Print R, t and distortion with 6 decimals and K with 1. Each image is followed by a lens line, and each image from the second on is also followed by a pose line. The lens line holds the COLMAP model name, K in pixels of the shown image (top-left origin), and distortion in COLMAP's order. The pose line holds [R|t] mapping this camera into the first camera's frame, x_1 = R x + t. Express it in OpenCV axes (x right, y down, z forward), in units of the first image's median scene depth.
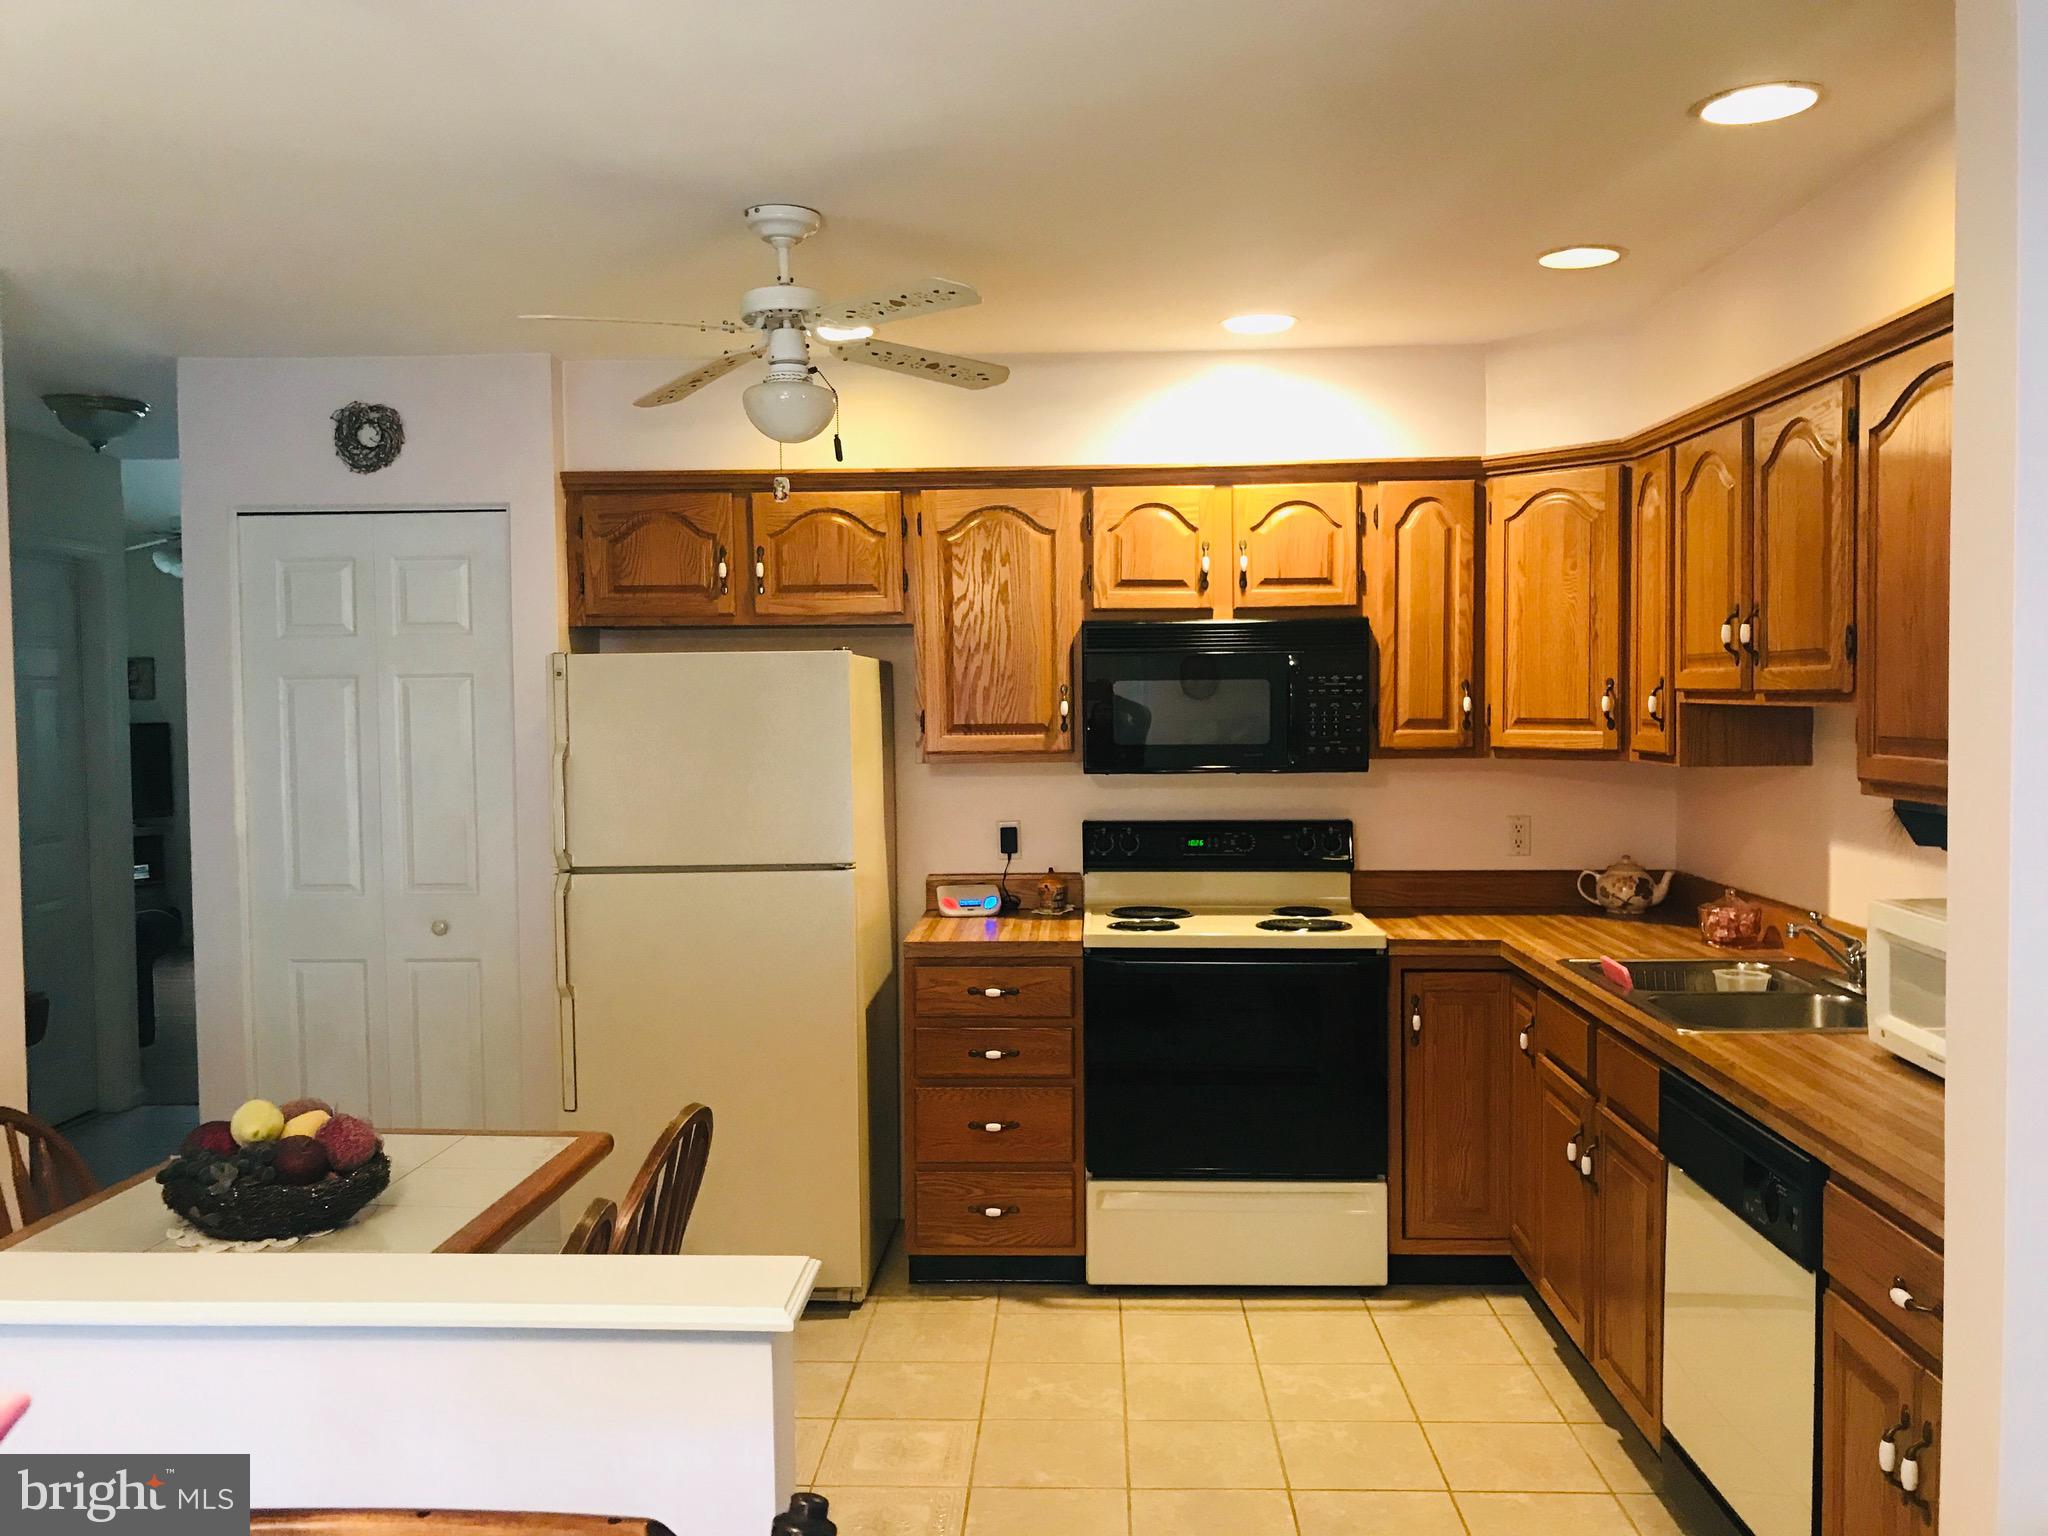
lens RADIAL K [[1695.7, 0, 1024.0], [0, 1695.7, 768.0], [0, 0, 1]] dist [0.068282, -0.129765]
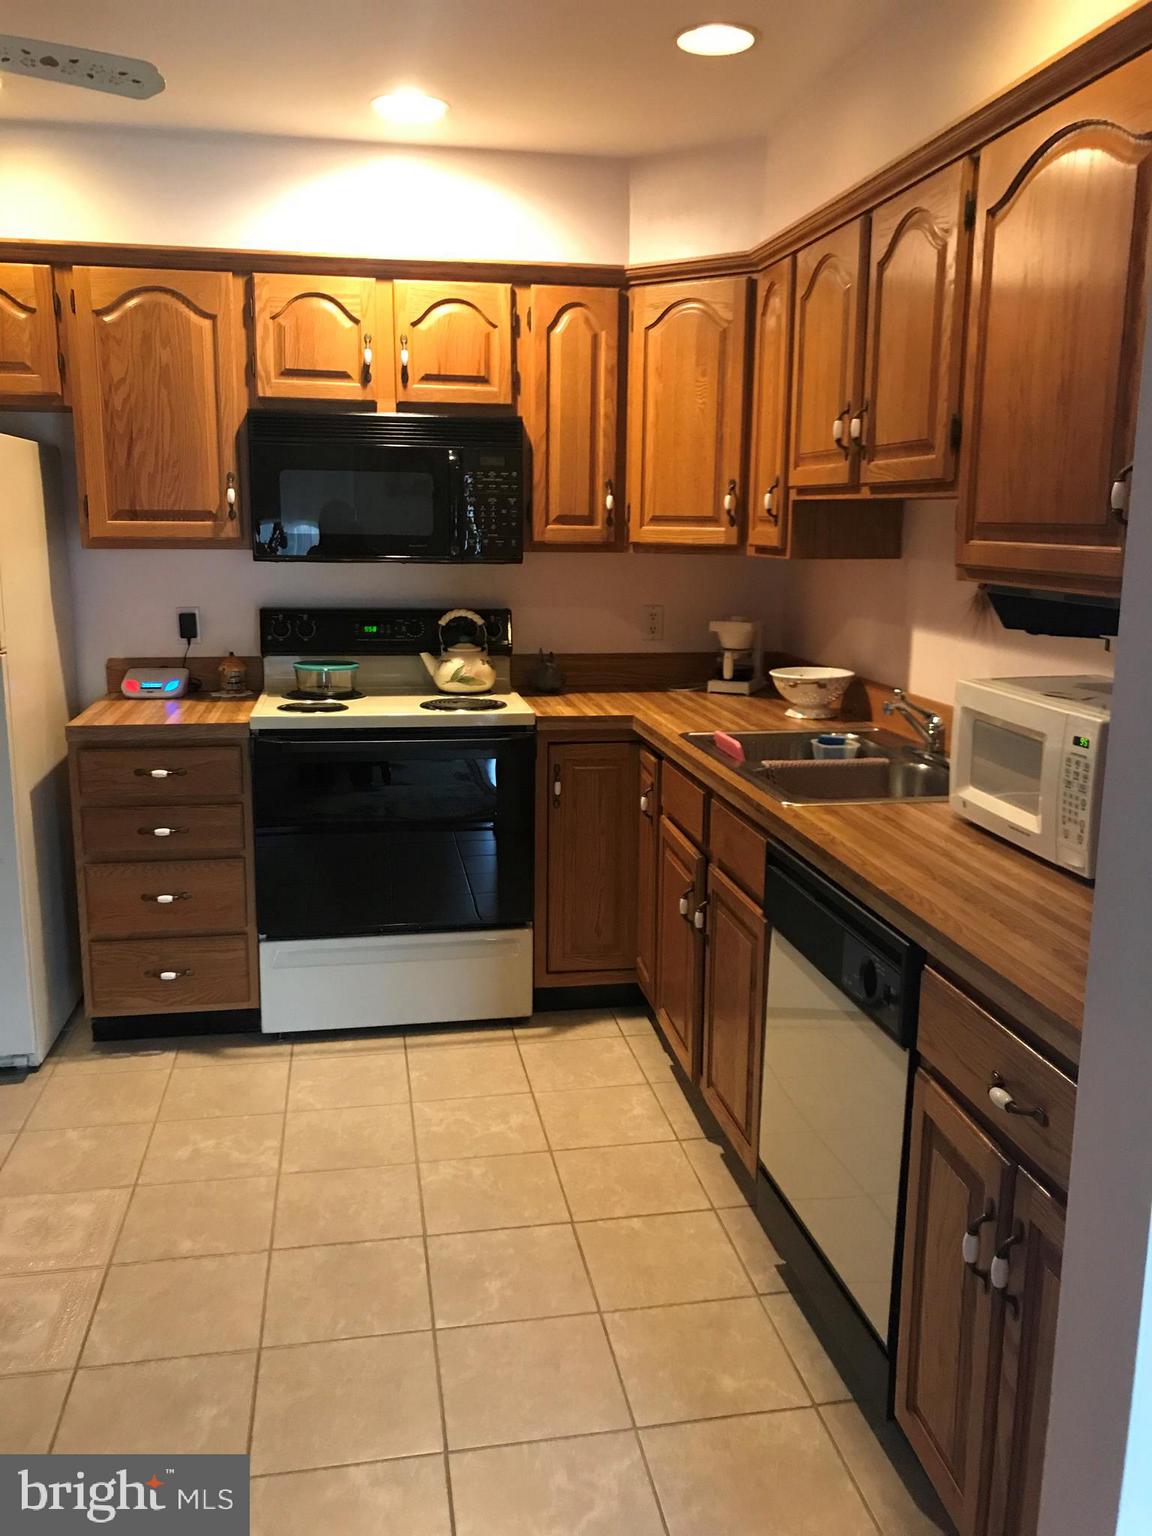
lens RADIAL K [[1271.8, 0, 576.0], [0, 1271.8, 768.0], [0, 0, 1]] dist [0.068282, -0.129765]
pose [[0.977528, -0.022539, 0.209599, 0.065813], [-0.009503, 0.988546, 0.150621, 0.009328], [-0.210593, -0.149227, 0.966117, 0.192278]]
